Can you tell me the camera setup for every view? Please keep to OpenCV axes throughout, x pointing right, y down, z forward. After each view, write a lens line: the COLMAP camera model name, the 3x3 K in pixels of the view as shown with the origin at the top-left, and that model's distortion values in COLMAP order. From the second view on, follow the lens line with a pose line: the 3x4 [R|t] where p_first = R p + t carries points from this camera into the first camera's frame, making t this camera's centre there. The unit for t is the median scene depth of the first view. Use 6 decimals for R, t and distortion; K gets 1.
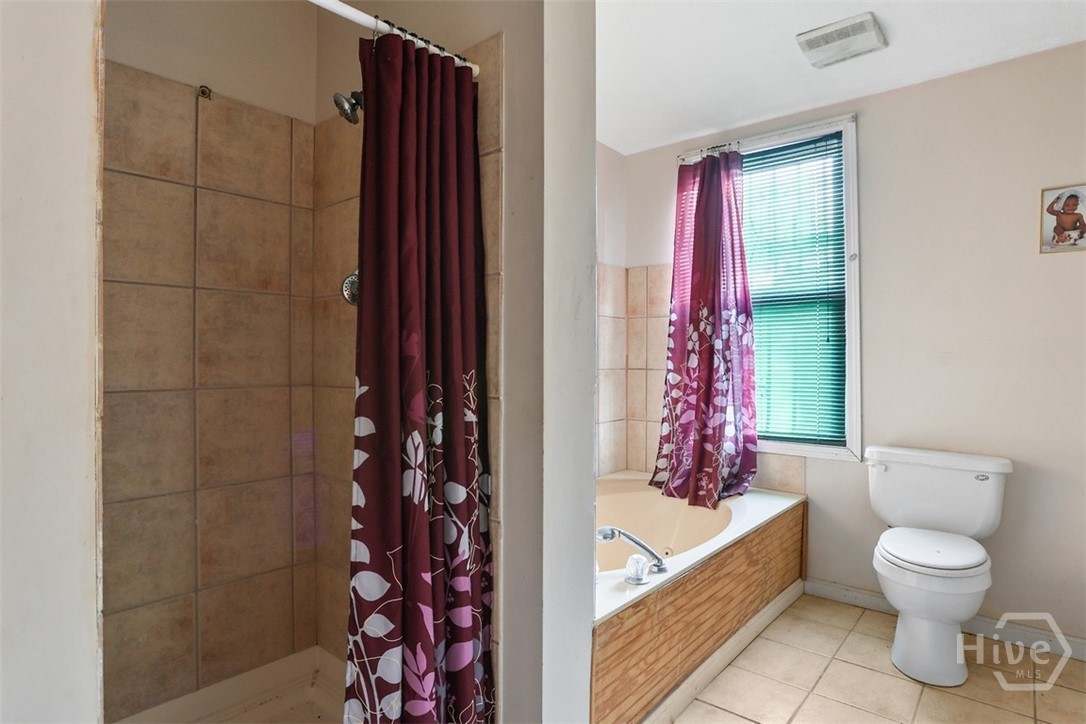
lens RADIAL K [[582.7, 0, 557.3], [0, 582.7, 355.7], [0, 0, 1]] dist [-0.077848, 0.046109]
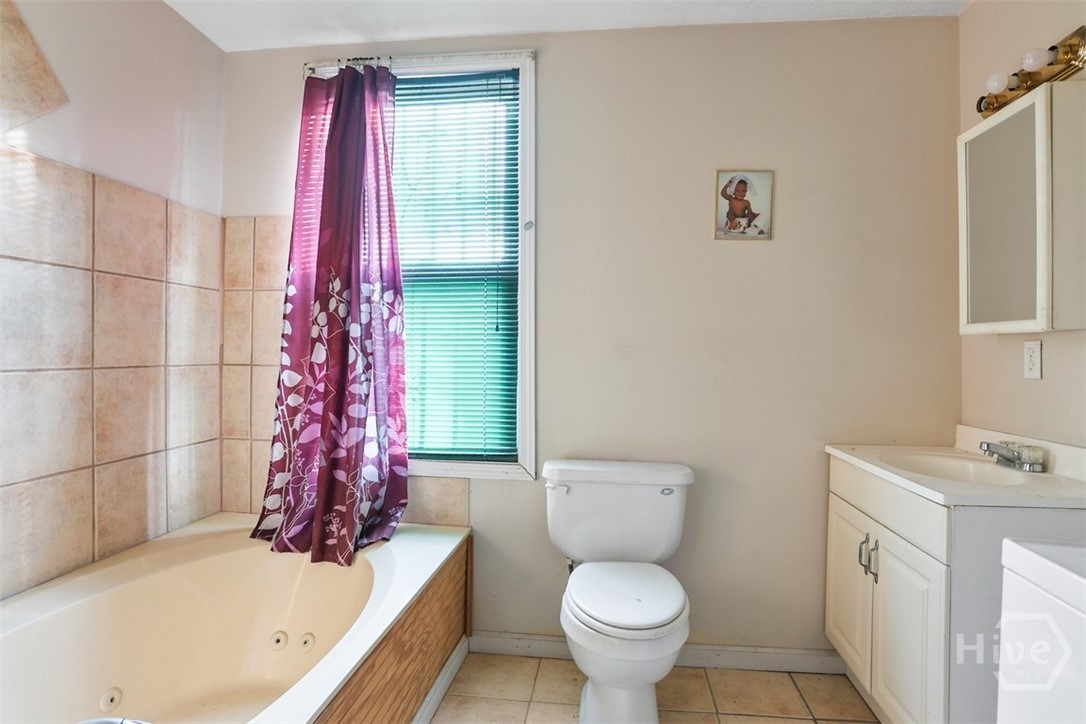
lens RADIAL K [[546.8, 0, 538.6], [0, 546.8, 356.9], [0, 0, 1]] dist [-0.064202, 0.035173]
pose [[0.839038, 0.005510, 0.544044, 0.107873], [-0.011502, 0.999905, 0.007612, 0.005335], [-0.543951, -0.012644, 0.839022, 0.327969]]
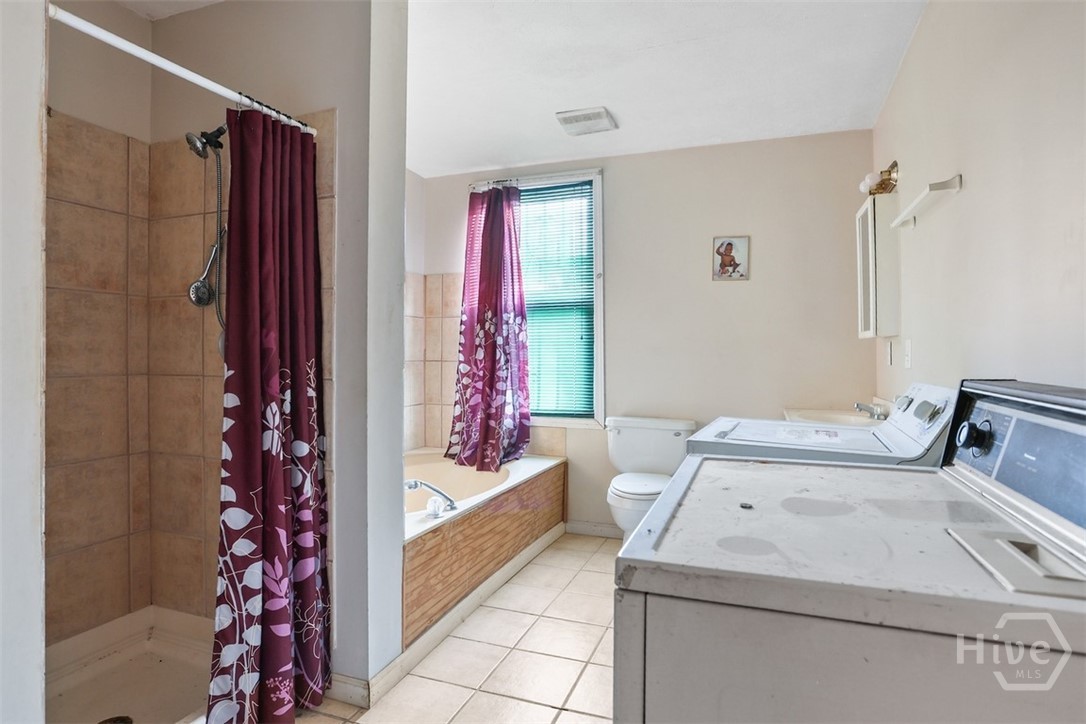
lens RADIAL K [[582.7, 0, 557.3], [0, 582.7, 355.7], [0, 0, 1]] dist [-0.077848, 0.046109]
pose [[0.940690, -0.000738, 0.339267, -0.031588], [-0.002036, 0.999967, 0.007820, 0.003106], [-0.339262, -0.008047, 0.940658, -0.228450]]
